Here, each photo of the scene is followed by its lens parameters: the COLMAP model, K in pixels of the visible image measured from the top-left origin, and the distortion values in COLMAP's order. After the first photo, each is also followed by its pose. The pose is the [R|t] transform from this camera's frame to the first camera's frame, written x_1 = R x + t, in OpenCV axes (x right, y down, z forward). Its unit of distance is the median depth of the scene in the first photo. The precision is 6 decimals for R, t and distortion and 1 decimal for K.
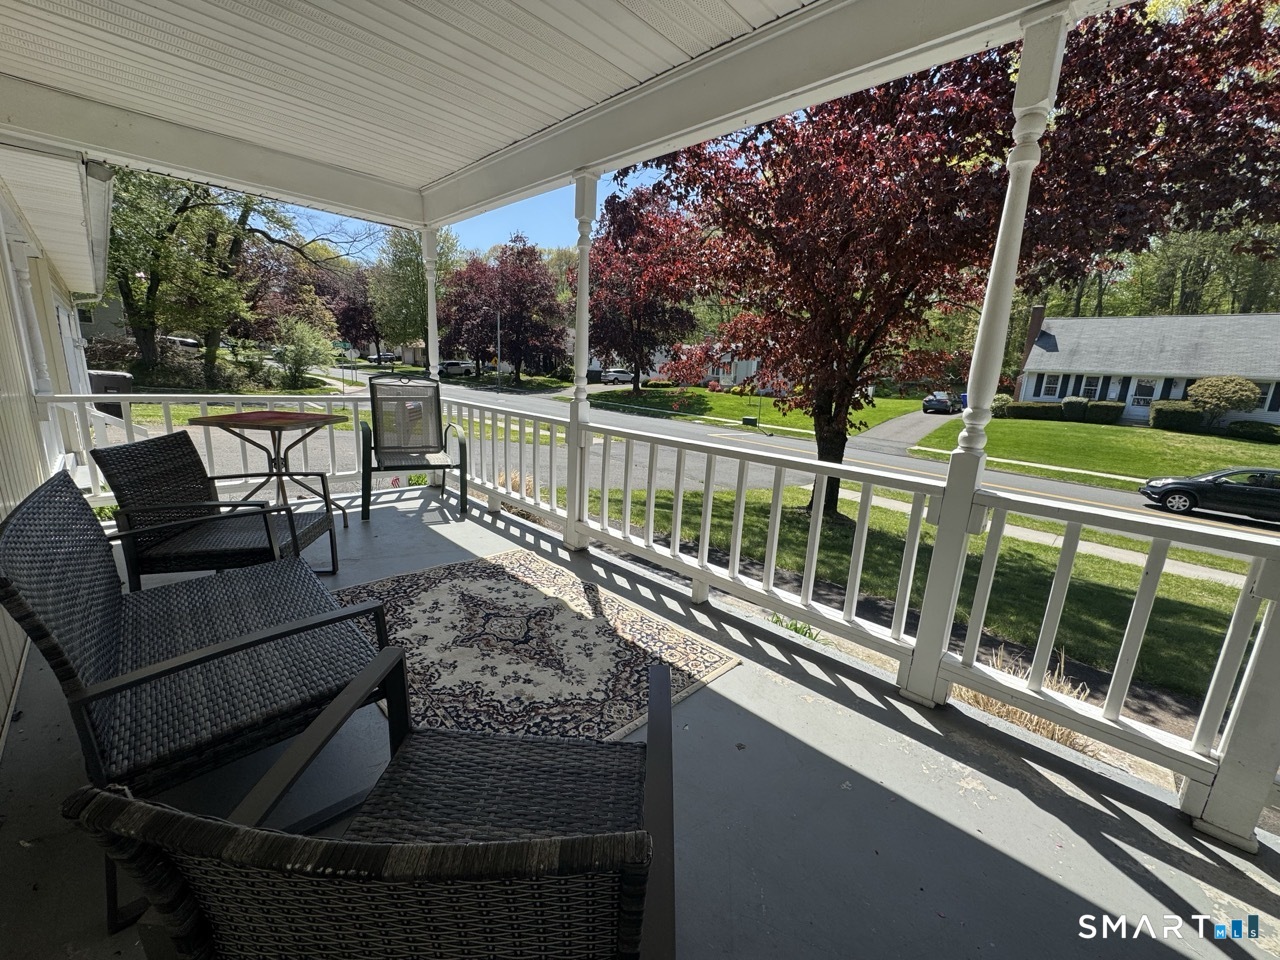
lens RADIAL K [[515.9, 0, 634.4], [0, 515.9, 486.1], [0, 0, 1]] dist [0.002447, -0.000293]
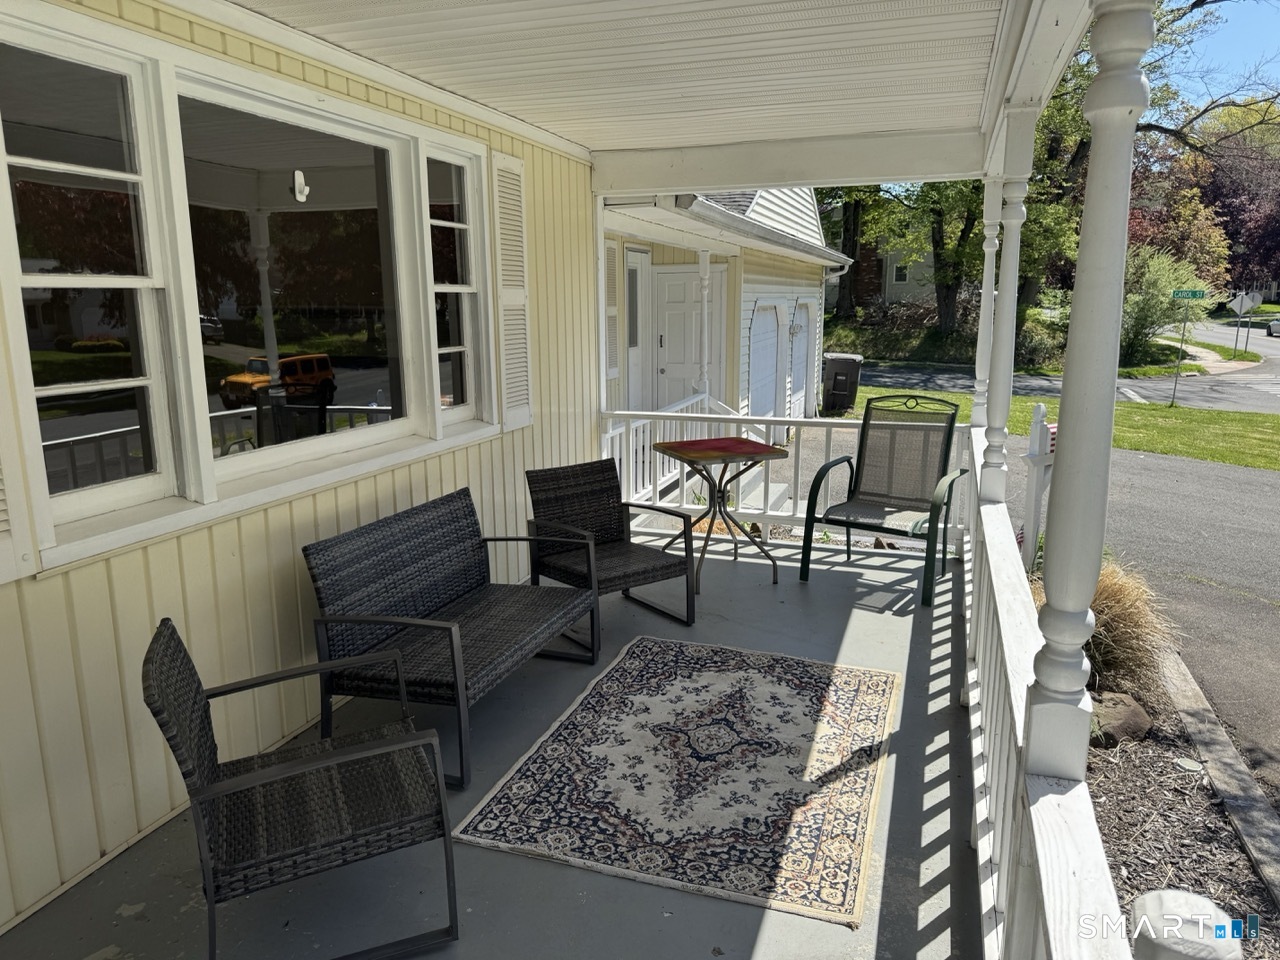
lens RADIAL K [[911.1, 0, 641.0], [0, 911.1, 481.9], [0, 0, 1]] dist [0.090229, -0.093676]
pose [[0.446291, 0.129743, -0.885433, 0.772095], [-0.175355, 0.982932, 0.055645, -0.154094], [0.877539, 0.130431, 0.461424, 0.144739]]
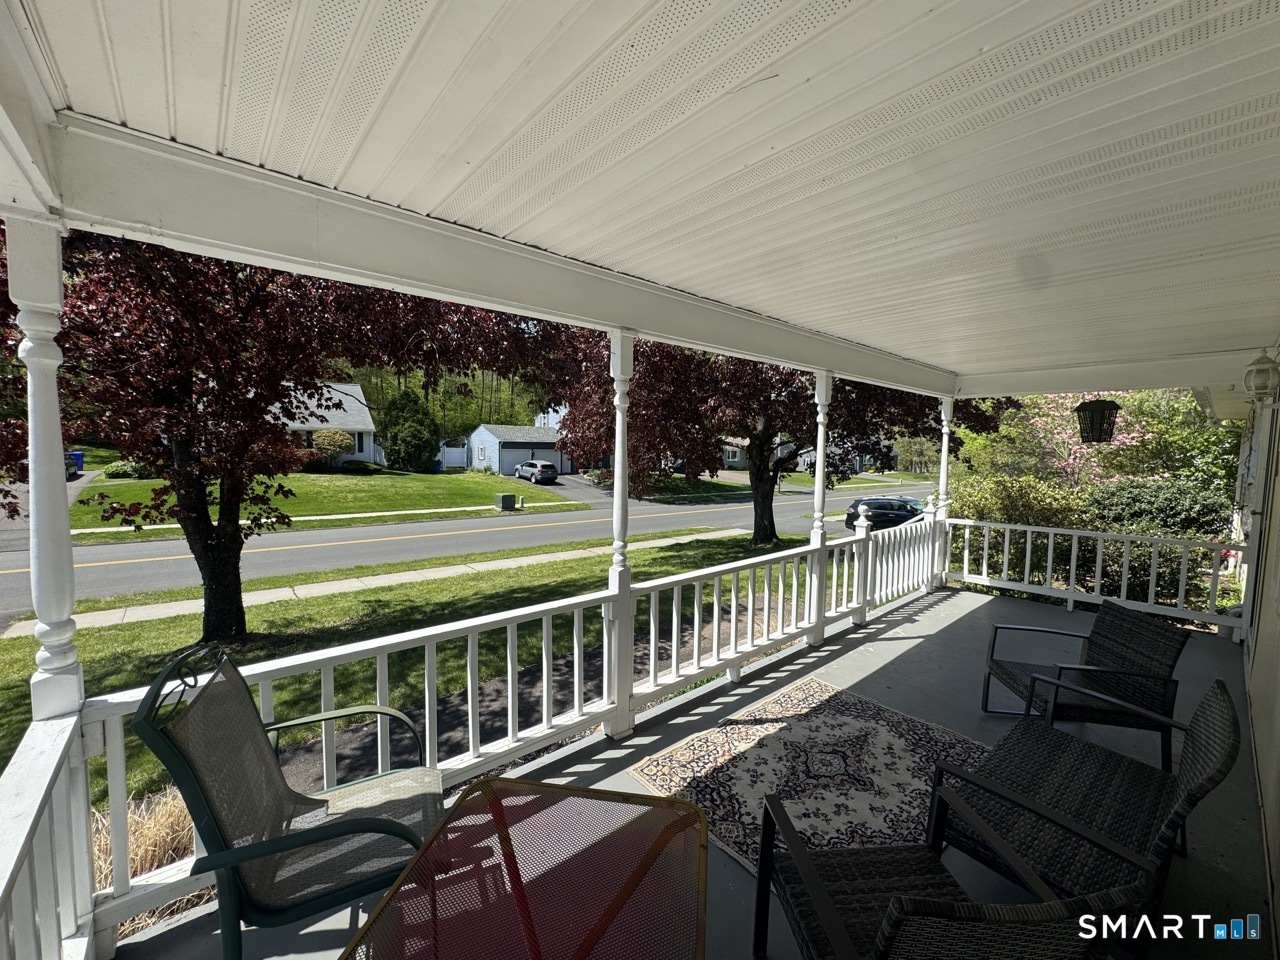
lens RADIAL K [[515.9, 0, 648.6], [0, 515.9, 475.1], [0, 0, 1]] dist [0.002447, -0.000293]
pose [[0.060499, -0.111323, 0.991941, -1.108082], [0.208032, 0.973345, 0.096548, -0.449627], [-0.976249, 0.200514, 0.082045, 0.961901]]
